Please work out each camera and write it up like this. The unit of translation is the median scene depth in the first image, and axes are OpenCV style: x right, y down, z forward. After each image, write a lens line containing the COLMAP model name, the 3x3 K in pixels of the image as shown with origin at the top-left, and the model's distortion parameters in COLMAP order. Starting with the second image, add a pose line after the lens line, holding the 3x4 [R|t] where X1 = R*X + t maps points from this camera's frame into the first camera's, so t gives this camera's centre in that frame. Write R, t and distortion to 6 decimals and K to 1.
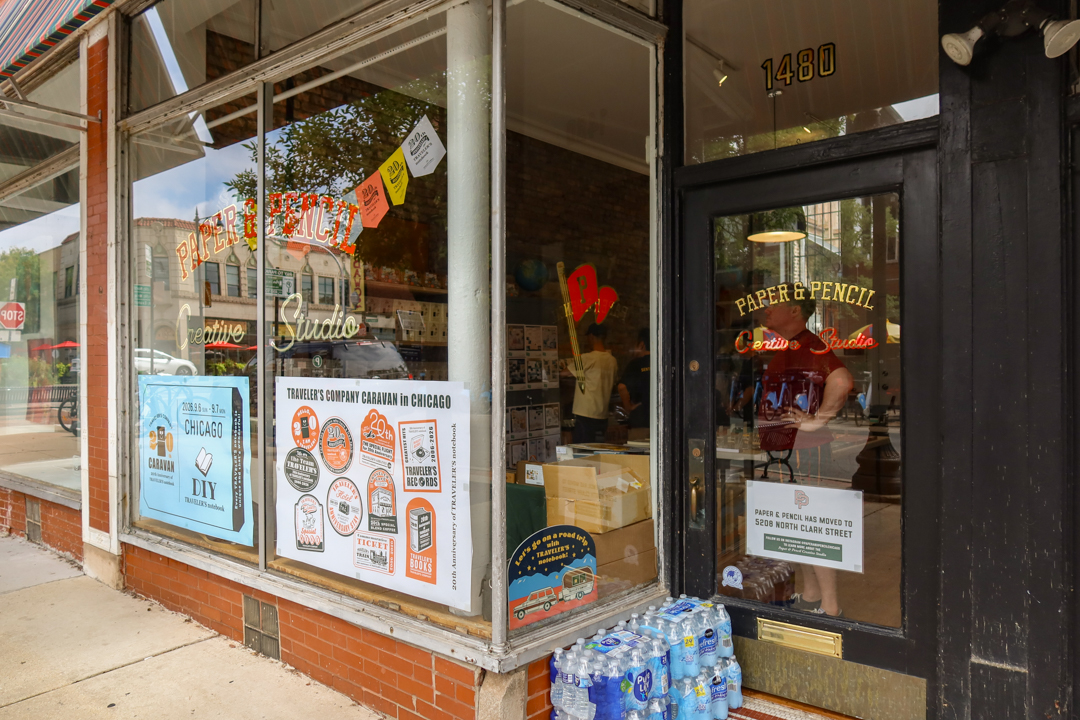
lens RADIAL K [[766.1, 0, 540.0], [0, 766.1, 360.0], [0, 0, 1]] dist [-0.004363, -0.000253]
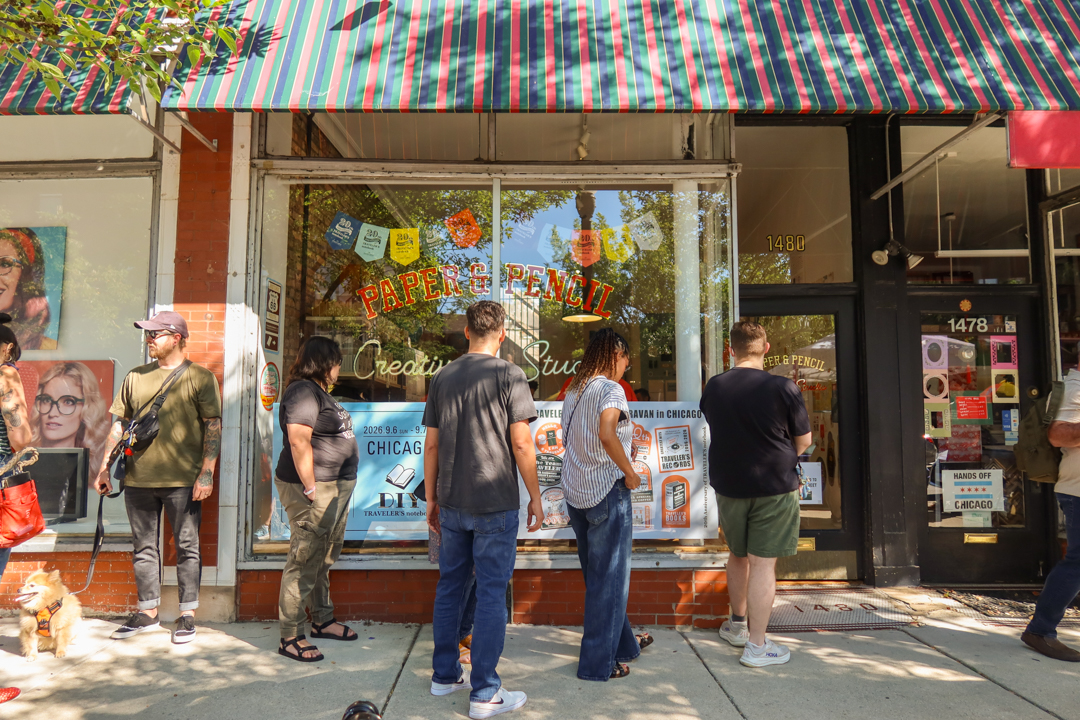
lens RADIAL K [[766.1, 0, 540.0], [0, 766.1, 360.0], [0, 0, 1]] dist [-0.004363, -0.000253]
pose [[0.753106, 0.057818, 0.655354, -1.393932], [0.001119, 0.996017, -0.089159, 0.080892], [-0.657898, 0.067880, 0.750041, -0.027031]]
